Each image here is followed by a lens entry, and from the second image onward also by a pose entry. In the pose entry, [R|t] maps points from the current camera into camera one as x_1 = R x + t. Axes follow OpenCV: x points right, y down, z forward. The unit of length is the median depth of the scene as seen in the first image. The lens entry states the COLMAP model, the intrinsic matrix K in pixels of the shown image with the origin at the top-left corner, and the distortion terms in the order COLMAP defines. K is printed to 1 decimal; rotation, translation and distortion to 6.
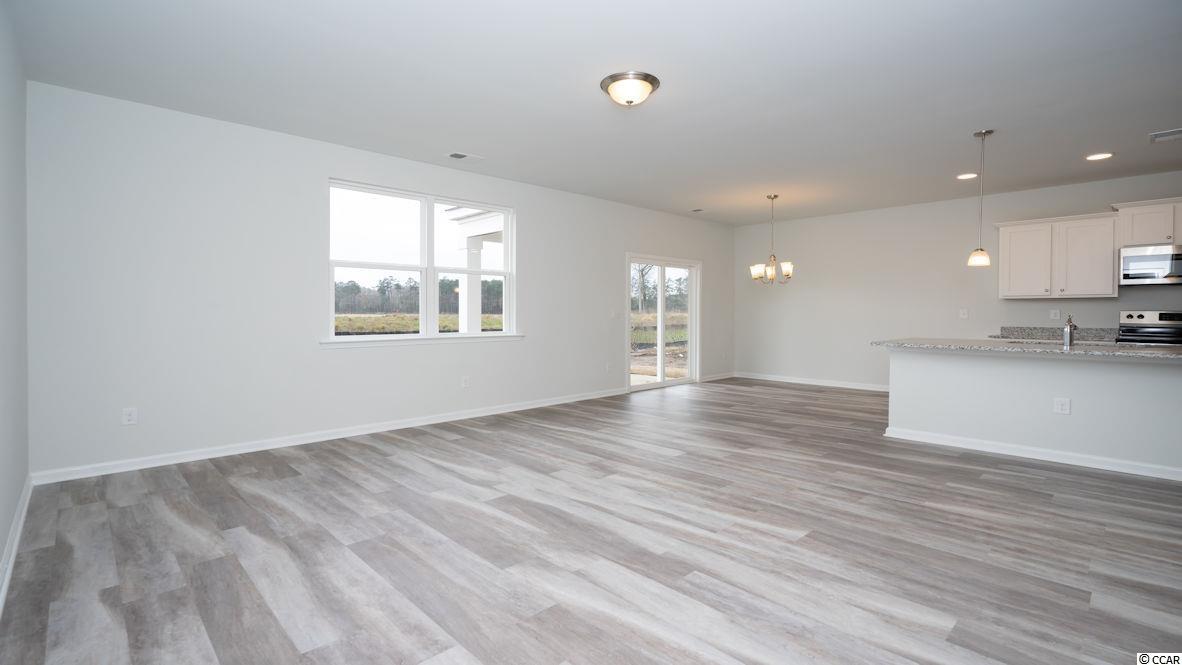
lens RADIAL K [[521.8, 0, 614.2], [0, 521.8, 330.3], [0, 0, 1]] dist [-0.010849, 0.000998]
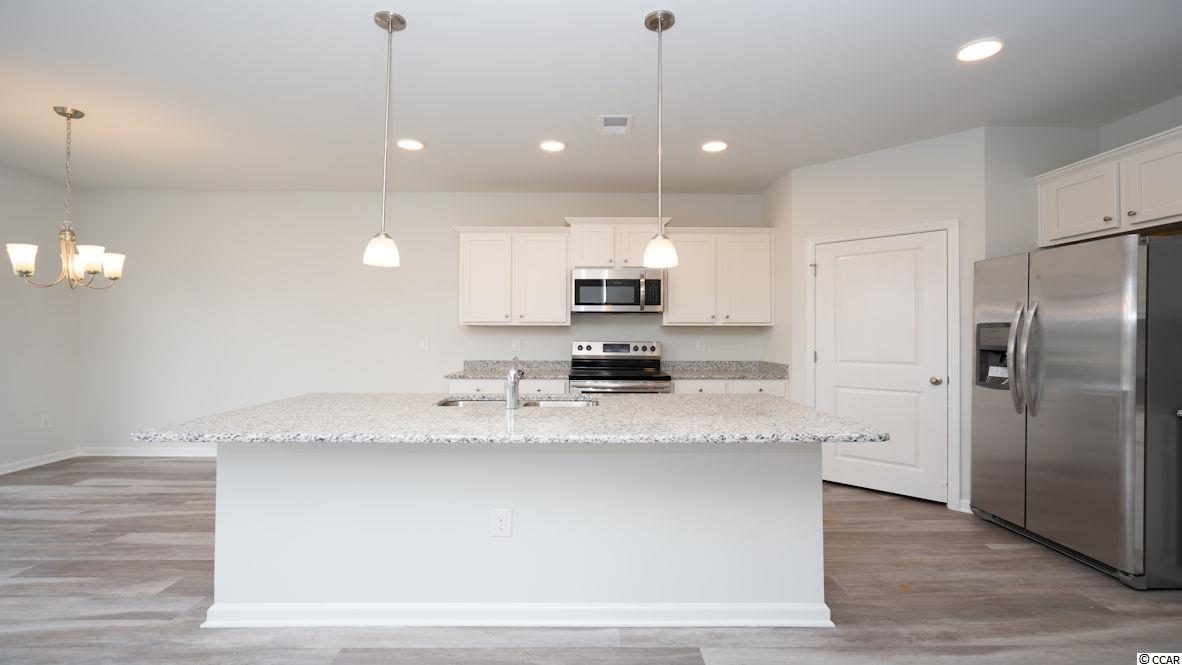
lens RADIAL K [[512.9, 0, 575.5], [0, 512.9, 333.8], [0, 0, 1]] dist [-0.002879, -0.000038]
pose [[0.704453, 0.003149, 0.709743, 0.315699], [0.021850, 0.999420, -0.026121, -0.023910], [-0.709414, 0.033909, 0.703976, 0.331183]]
